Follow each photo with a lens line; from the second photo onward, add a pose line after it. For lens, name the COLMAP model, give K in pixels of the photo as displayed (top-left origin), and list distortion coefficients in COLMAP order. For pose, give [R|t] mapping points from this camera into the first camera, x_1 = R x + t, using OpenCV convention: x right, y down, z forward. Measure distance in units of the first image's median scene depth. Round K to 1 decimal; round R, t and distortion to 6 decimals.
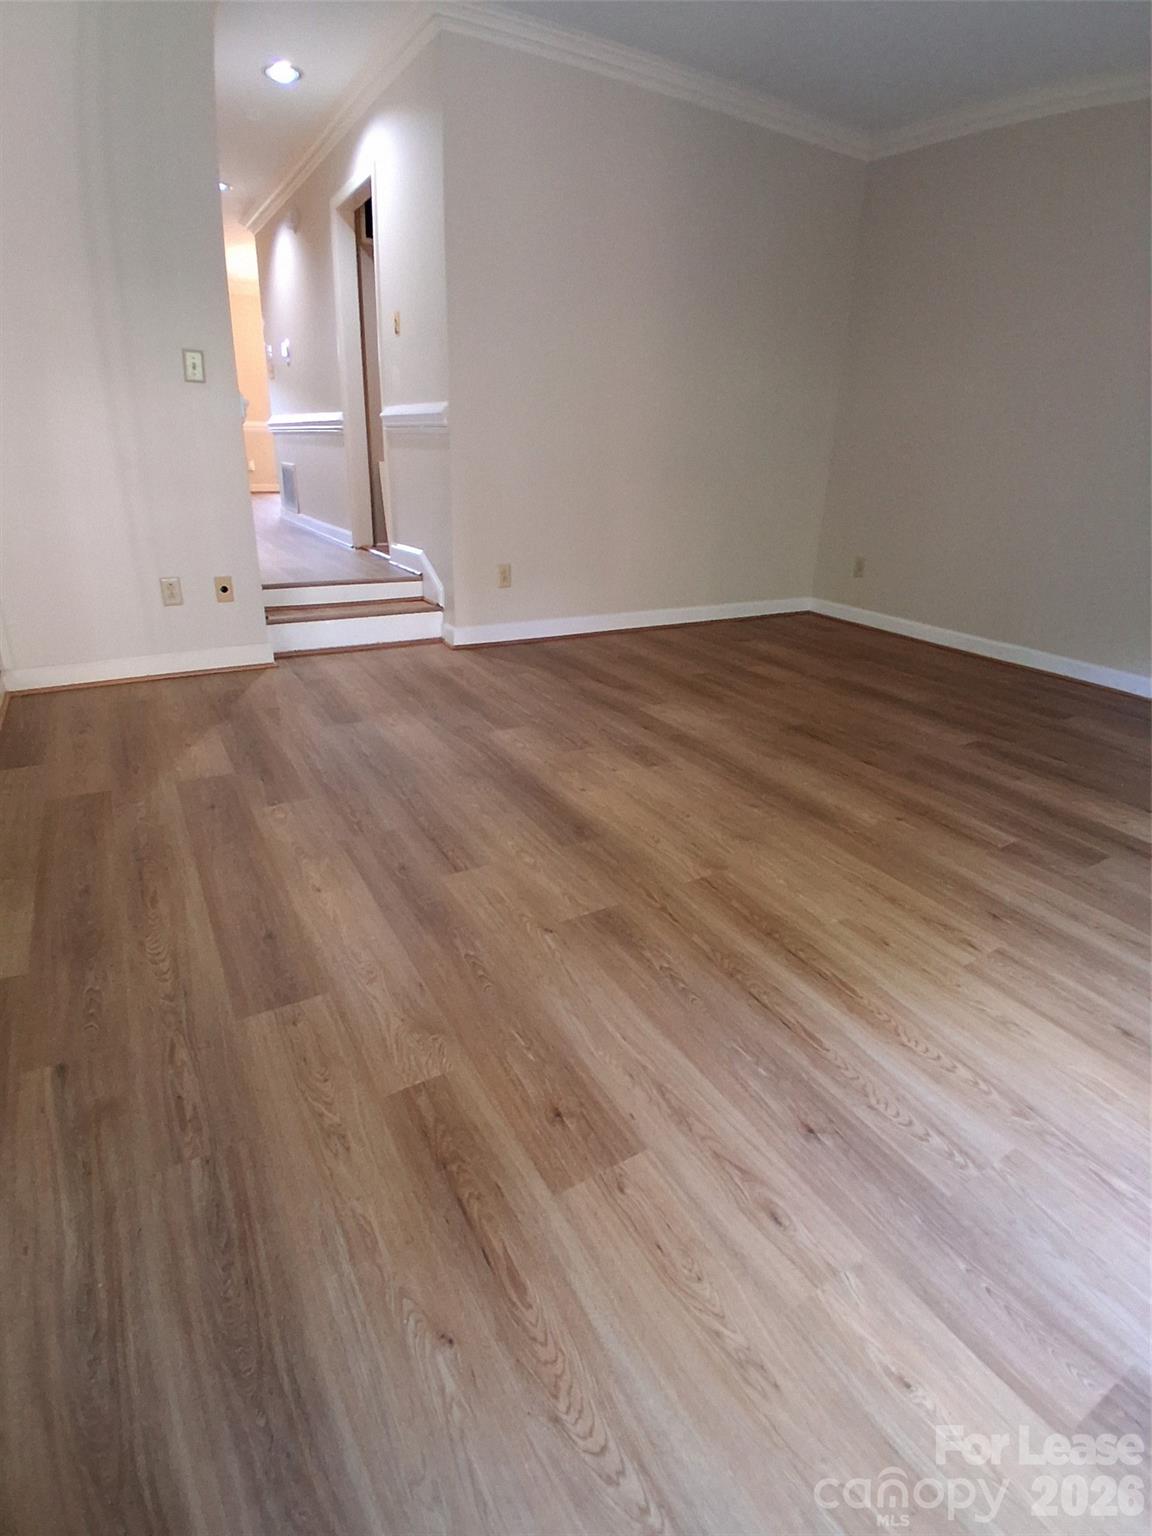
lens RADIAL K [[770.4, 0, 576.0], [0, 770.4, 768.0], [0, 0, 1]] dist [-0.036476, -0.000458]
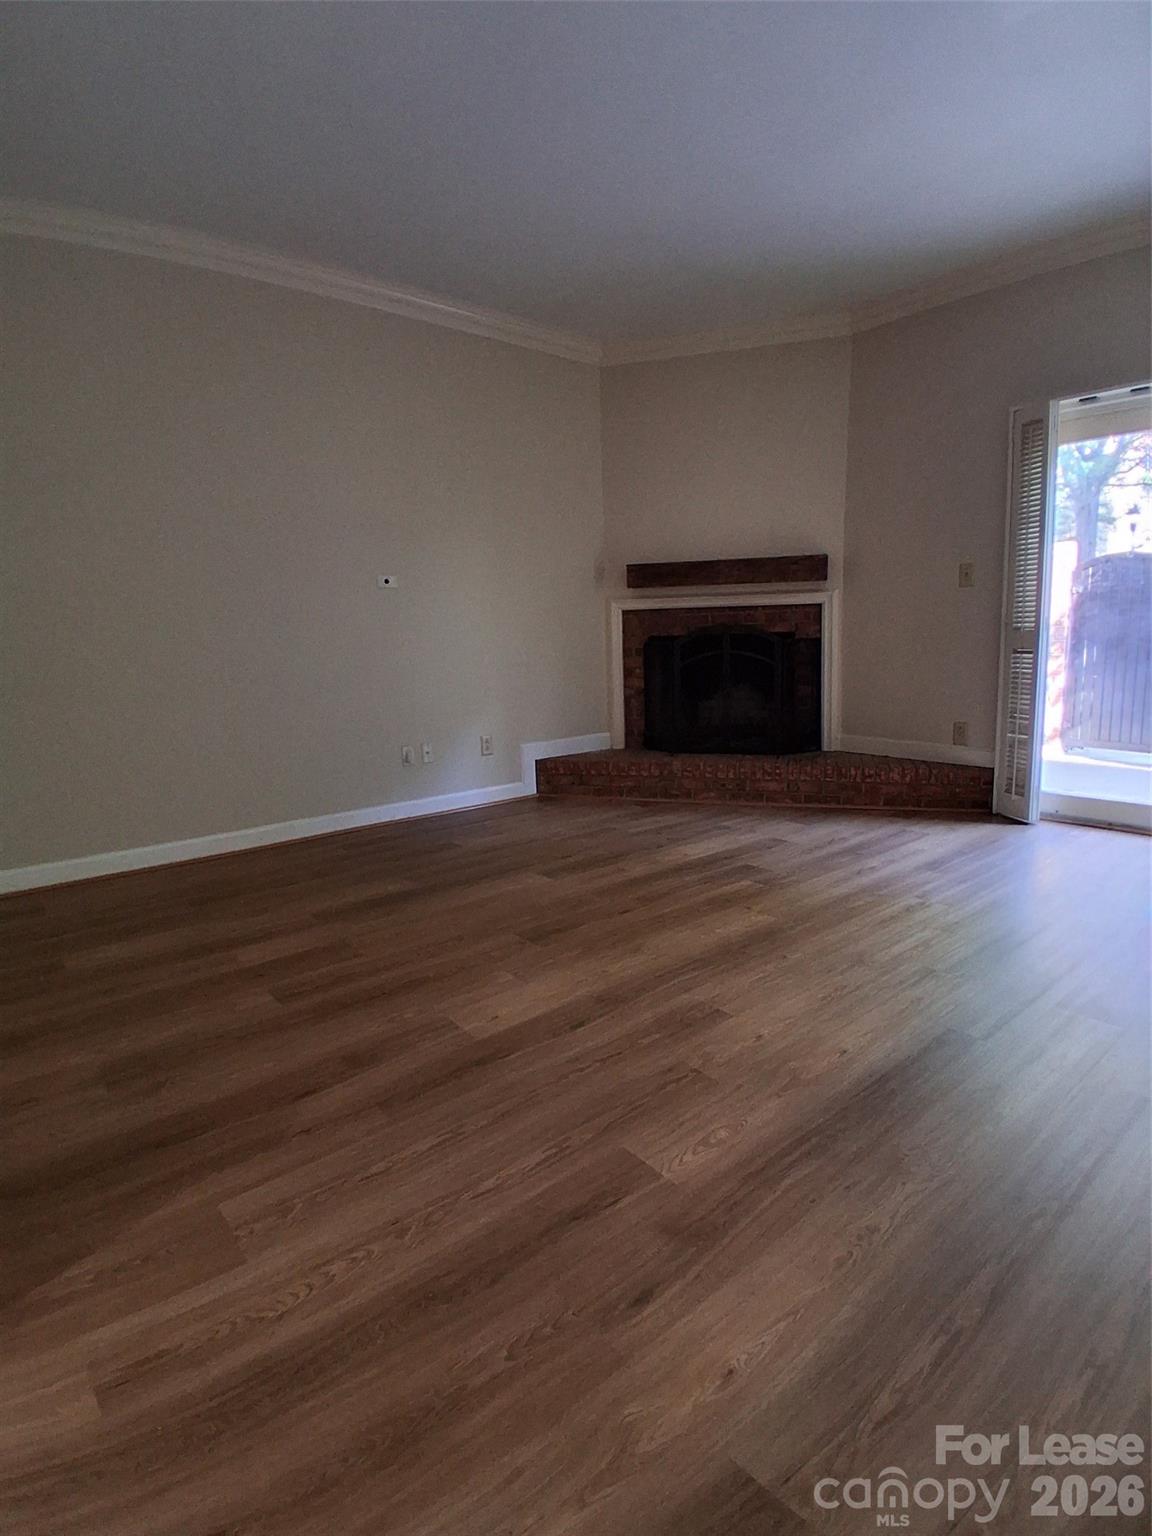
lens RADIAL K [[736.5, 0, 574.2], [0, 736.5, 742.9], [0, 0, 1]] dist [-0.024373, -0.000292]
pose [[-0.131894, -0.169310, 0.976698, -0.527927], [0.409539, 0.887975, 0.209234, -0.435577], [-0.902708, 0.427592, -0.047780, 0.990672]]
